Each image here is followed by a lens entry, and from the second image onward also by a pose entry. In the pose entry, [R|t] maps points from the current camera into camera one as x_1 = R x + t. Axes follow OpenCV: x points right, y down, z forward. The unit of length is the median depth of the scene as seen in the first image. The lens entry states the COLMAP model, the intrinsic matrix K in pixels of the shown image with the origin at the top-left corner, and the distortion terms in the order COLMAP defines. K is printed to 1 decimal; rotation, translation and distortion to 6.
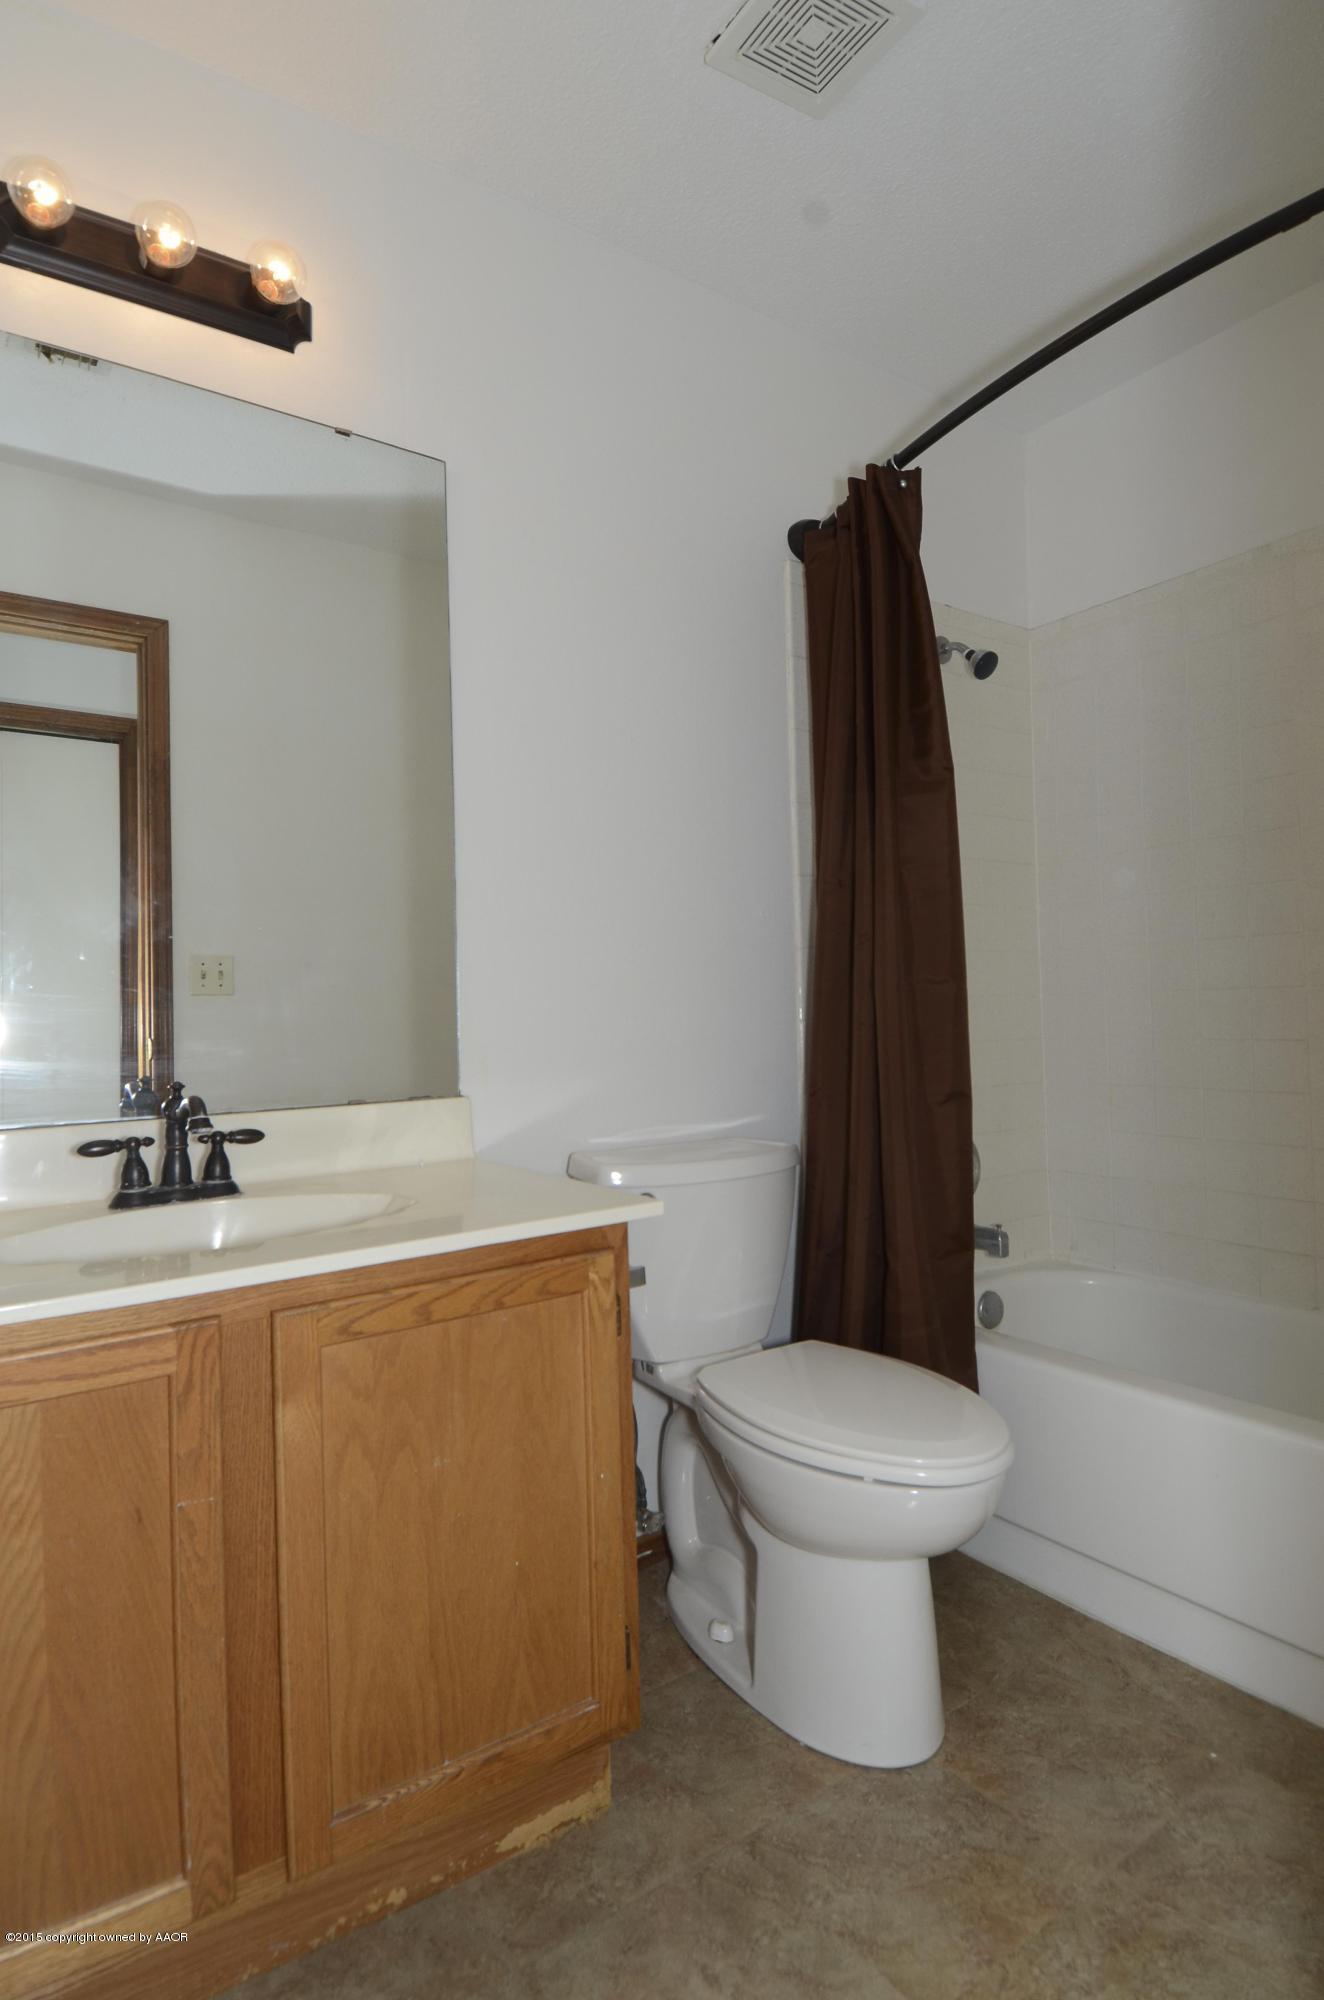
lens RADIAL K [[1045.8, 0, 659.5], [0, 1045.8, 1015.4], [0, 0, 1]] dist [0.037795, -0.044288]
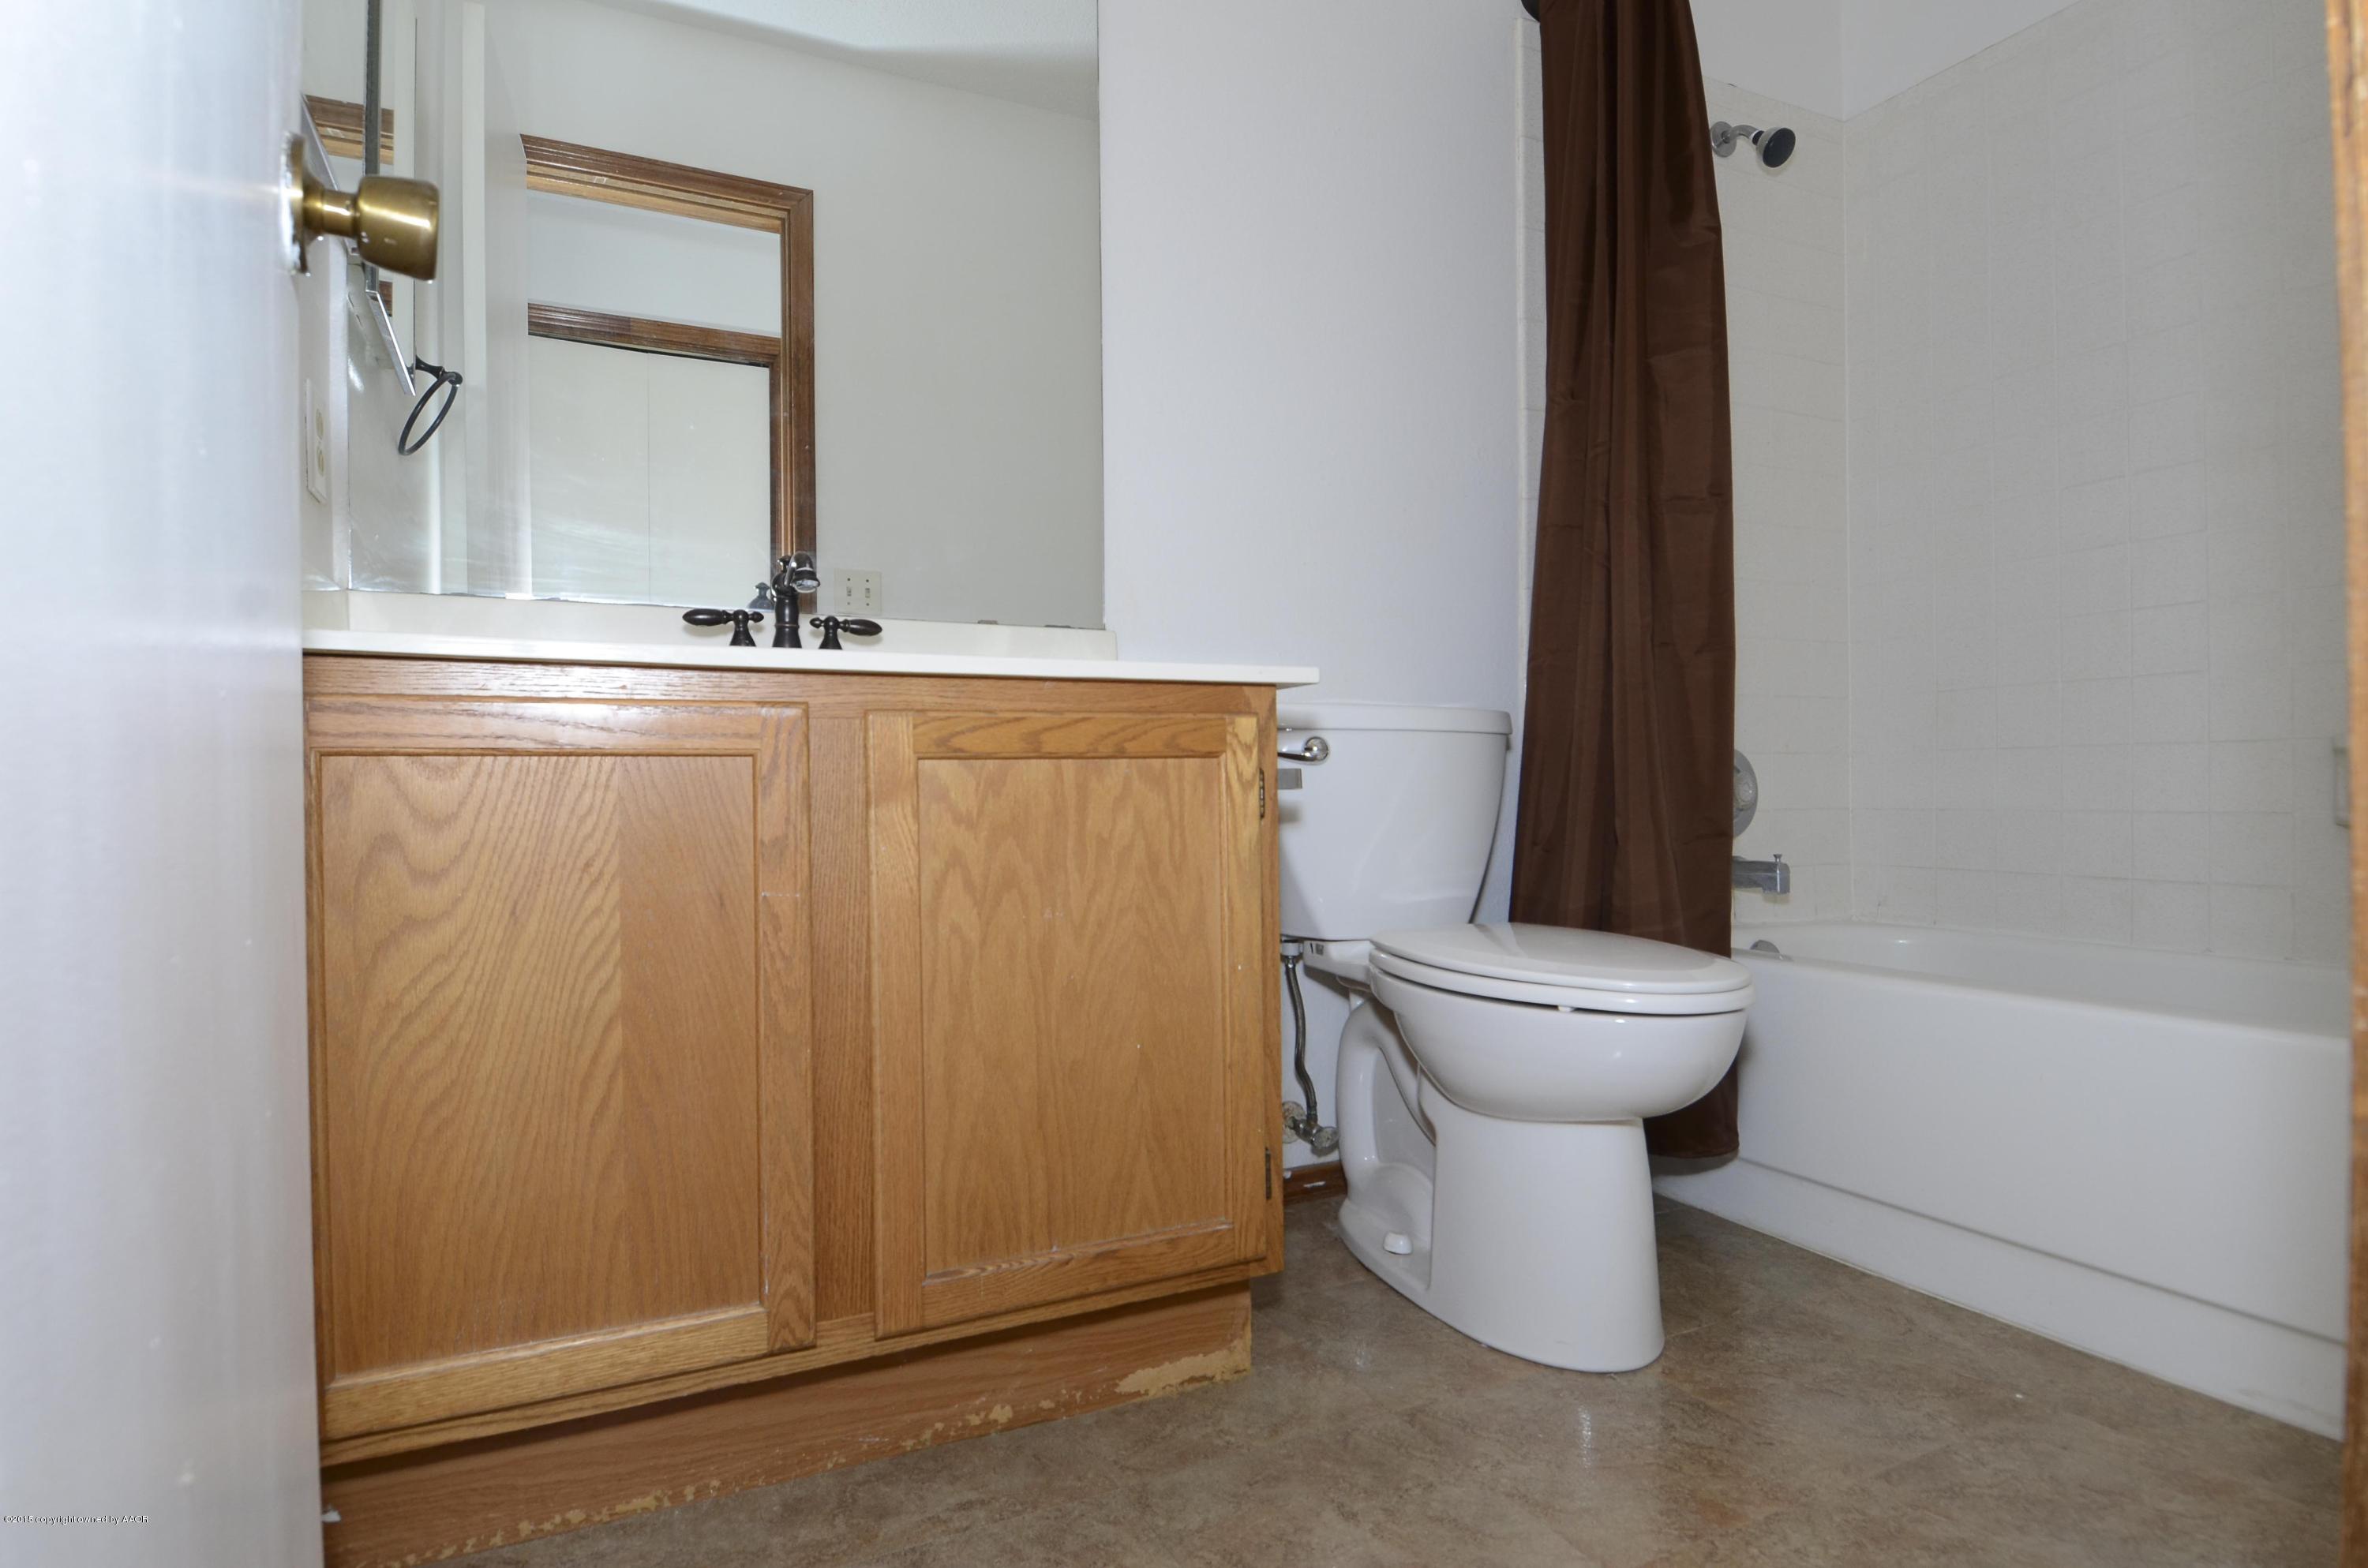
lens RADIAL K [[1238.1, 0, 1194.6], [0, 1238.1, 797.8], [0, 0, 1]] dist [0.037795, -0.044288]
pose [[0.987476, 0.015443, -0.157013, 0.066873], [-0.011413, 0.999583, 0.026542, 0.273714], [0.157357, -0.024417, 0.987240, -0.006846]]
